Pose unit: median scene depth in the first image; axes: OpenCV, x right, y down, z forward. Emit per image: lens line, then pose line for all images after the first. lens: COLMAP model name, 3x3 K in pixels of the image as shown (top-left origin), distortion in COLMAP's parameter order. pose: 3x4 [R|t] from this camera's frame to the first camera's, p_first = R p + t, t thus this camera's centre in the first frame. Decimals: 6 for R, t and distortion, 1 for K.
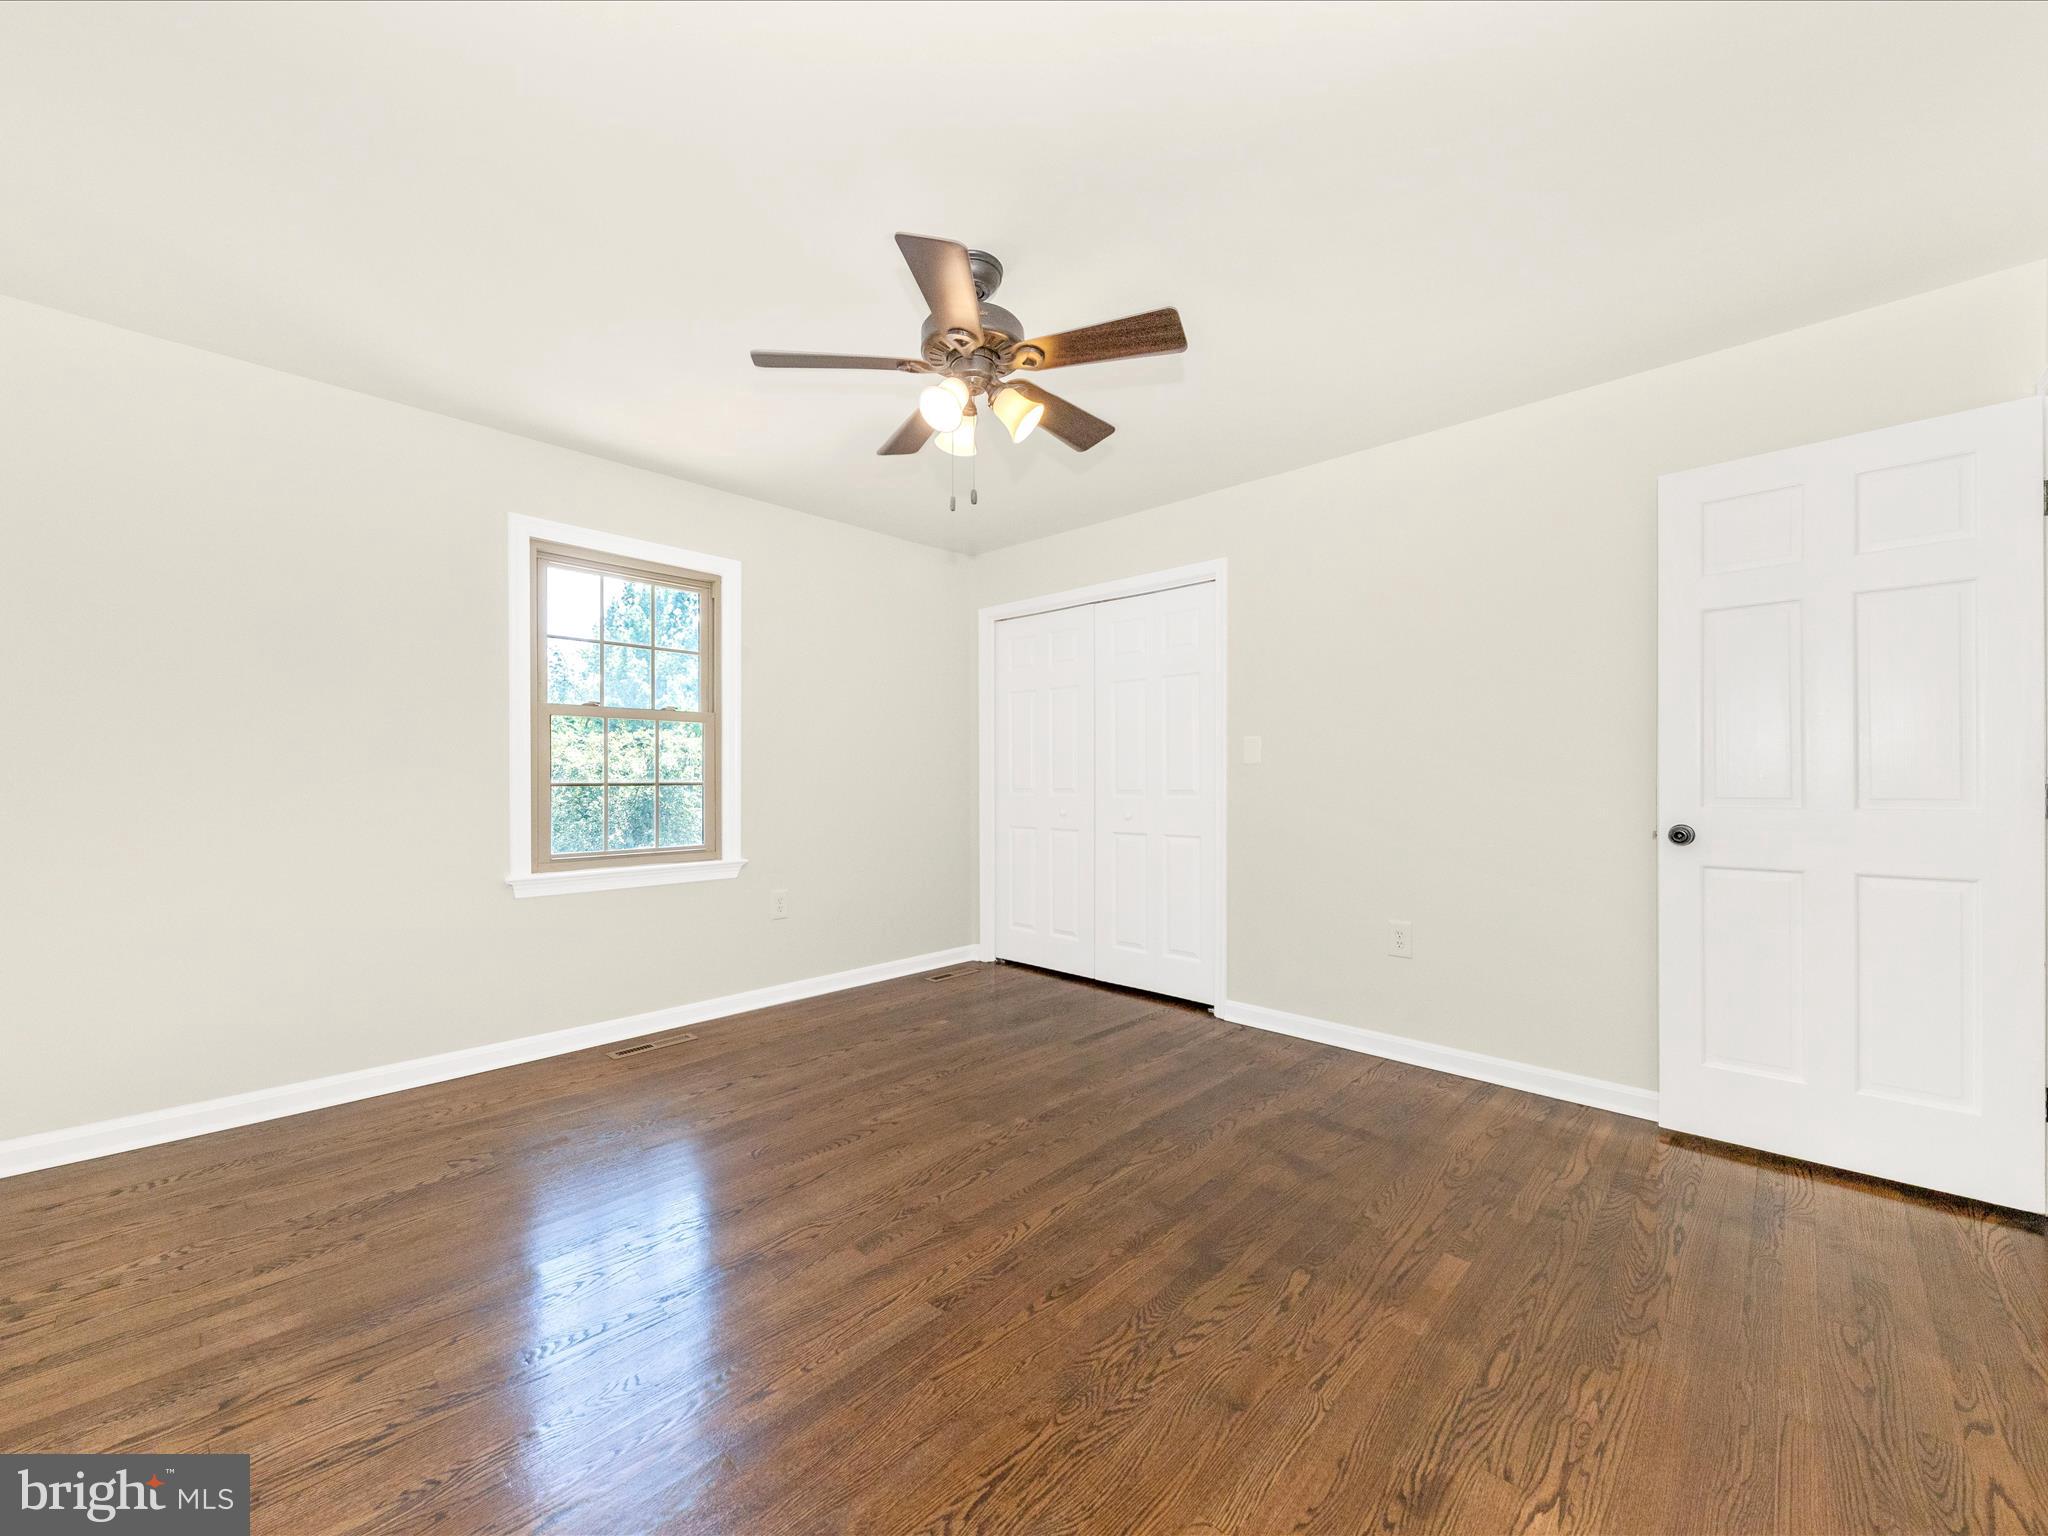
lens RADIAL K [[810.3, 0, 1002.4], [0, 810.3, 765.0], [0, 0, 1]] dist [0.012443, -0.000193]
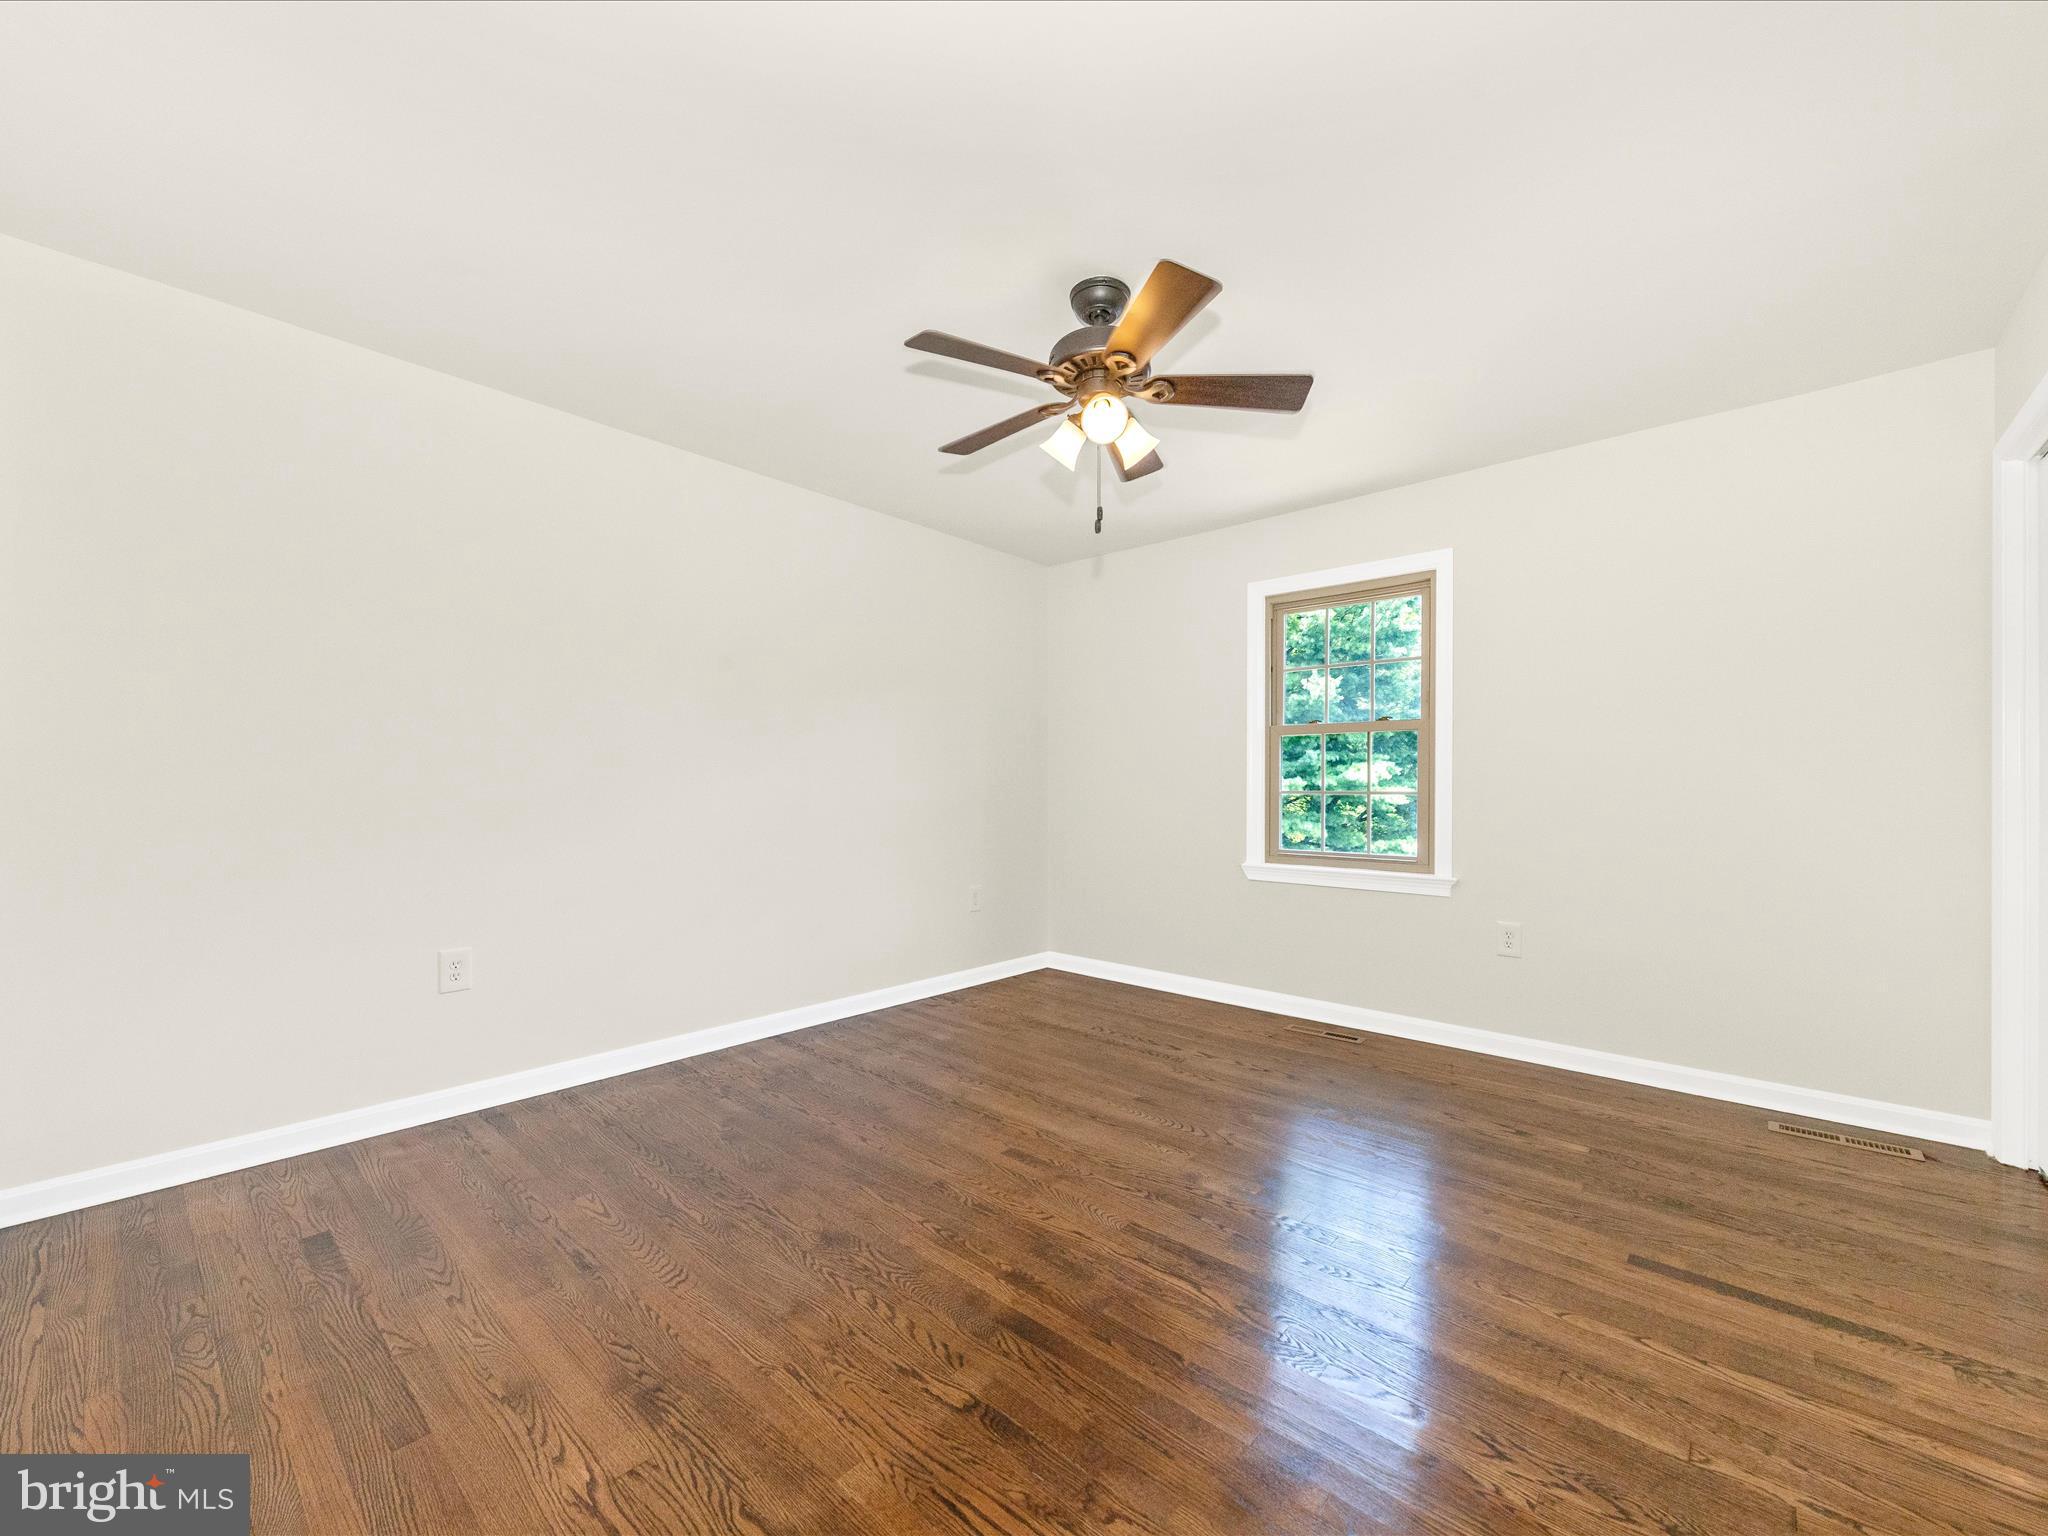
lens RADIAL K [[810.3, 0, 1032.1], [0, 810.3, 768.0], [0, 0, 1]] dist [0.012443, -0.000193]
pose [[0.054537, -0.022300, -0.998263, 1.420521], [0.011453, 0.999699, -0.021706, 0.022049], [0.998446, -0.010249, 0.054776, 1.229213]]
